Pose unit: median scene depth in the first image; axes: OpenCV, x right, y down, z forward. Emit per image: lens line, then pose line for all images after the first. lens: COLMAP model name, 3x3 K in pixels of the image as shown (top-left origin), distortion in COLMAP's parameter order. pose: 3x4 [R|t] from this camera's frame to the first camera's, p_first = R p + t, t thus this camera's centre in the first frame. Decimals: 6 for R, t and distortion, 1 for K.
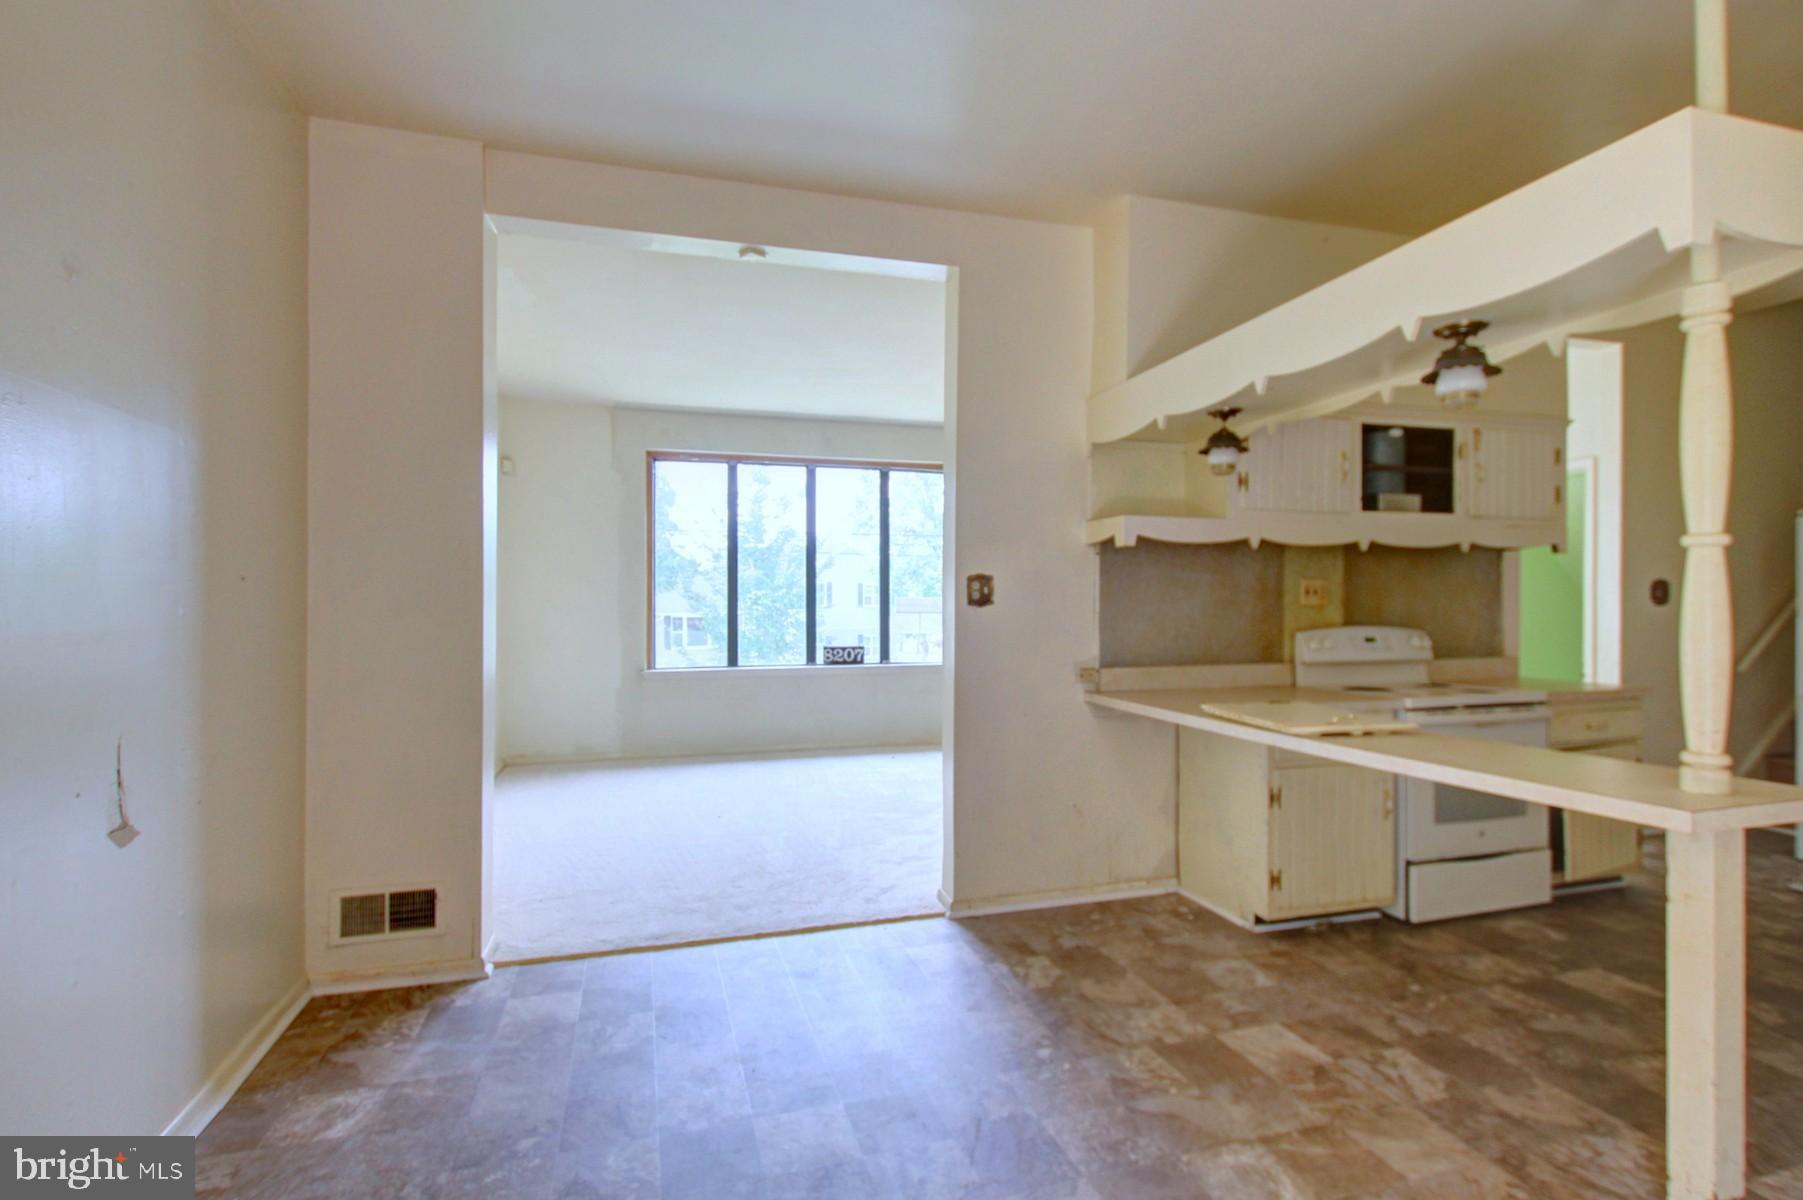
lens RADIAL K [[831.1, 0, 917.4], [0, 831.1, 604.6], [0, 0, 1]] dist [0.001959, 0.000033]
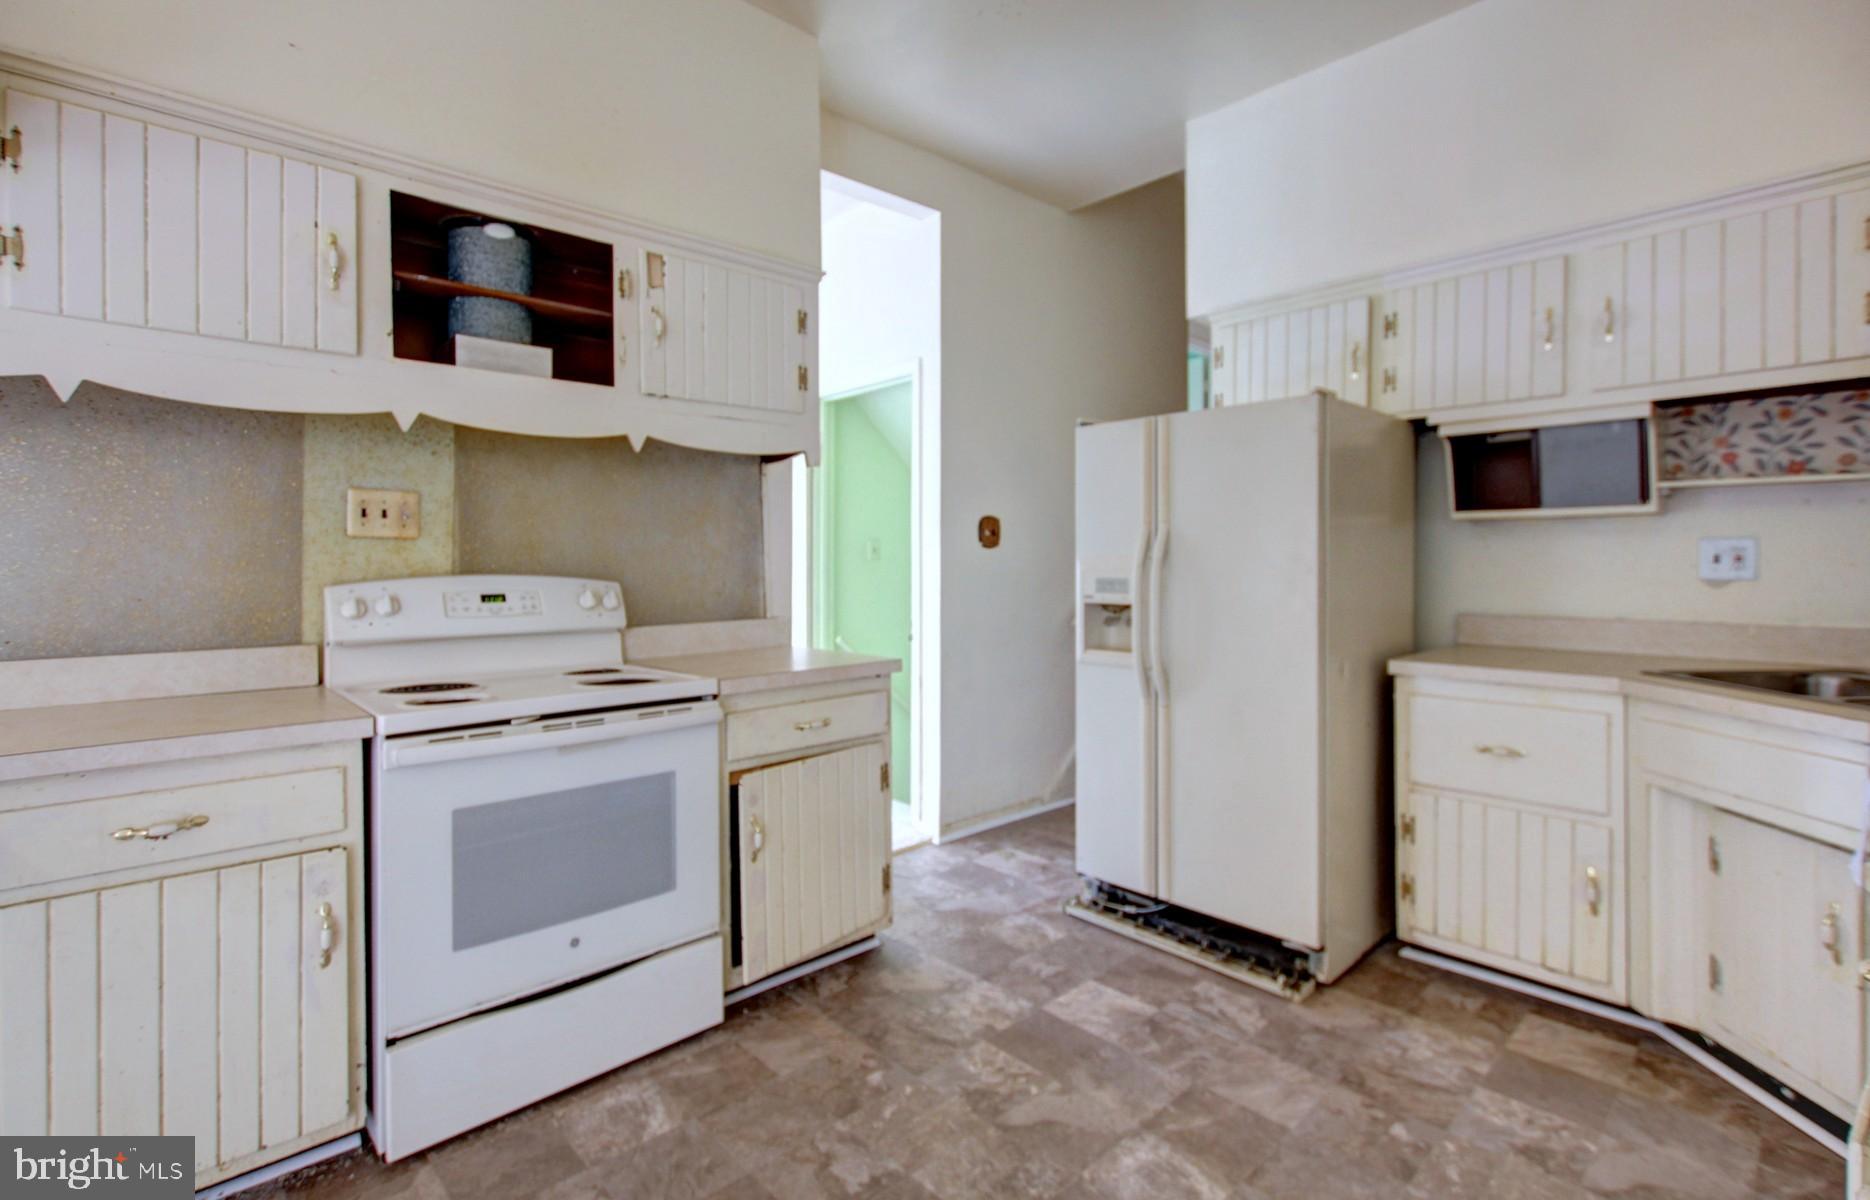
lens RADIAL K [[943.6, 0, 843.4], [0, 943.6, 569.5], [0, 0, 1]] dist [0.009034, -0.004383]
pose [[0.904747, -0.006660, 0.425896, 0.595450], [0.003227, 0.999956, 0.008782, 0.021461], [-0.425936, -0.006571, 0.904729, 0.364813]]
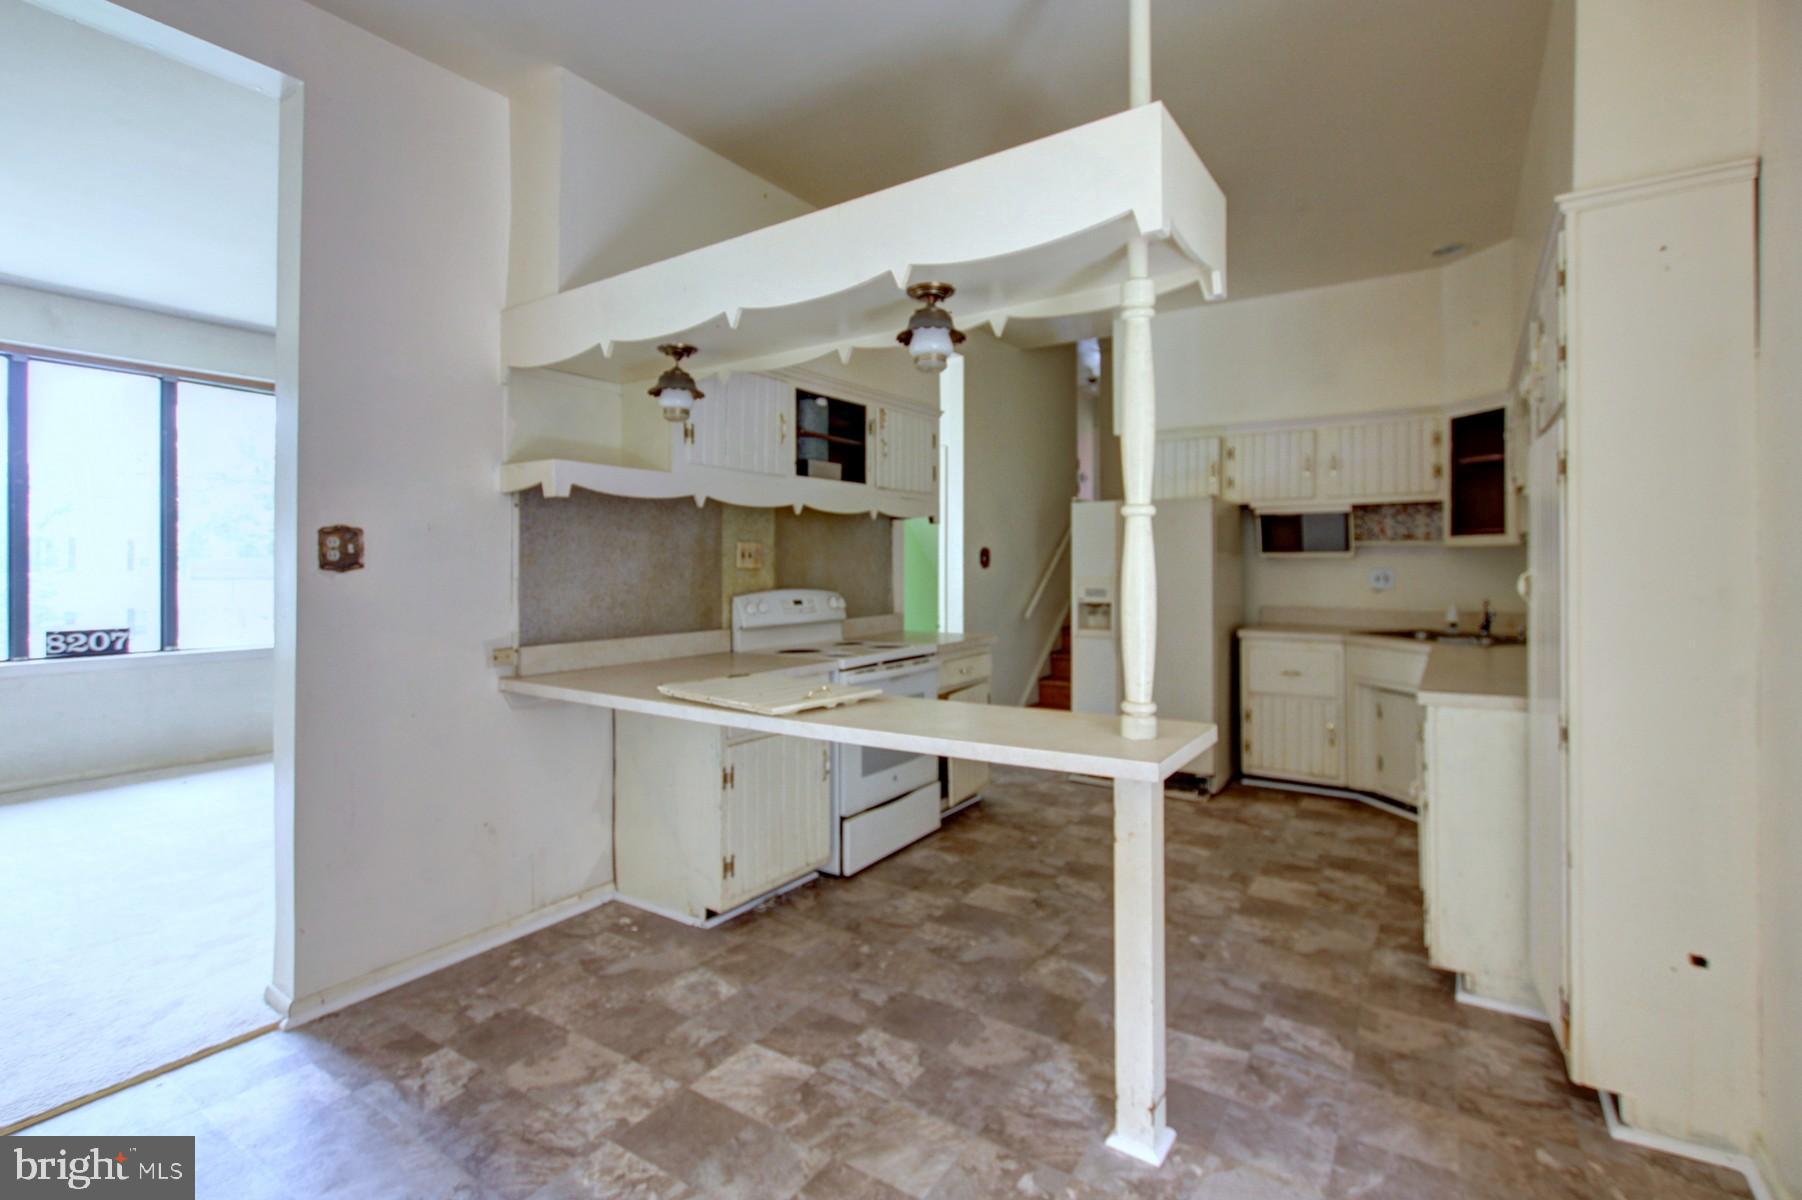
lens RADIAL K [[830.6, 0, 905.6], [0, 830.6, 566.8], [0, 0, 1]] dist [0.001959, 0.000033]
pose [[0.776345, -0.000690, 0.630308, 0.002656], [0.001509, 0.999999, -0.000764, -0.000526], [-0.630306, 0.001544, 0.776345, 0.150180]]
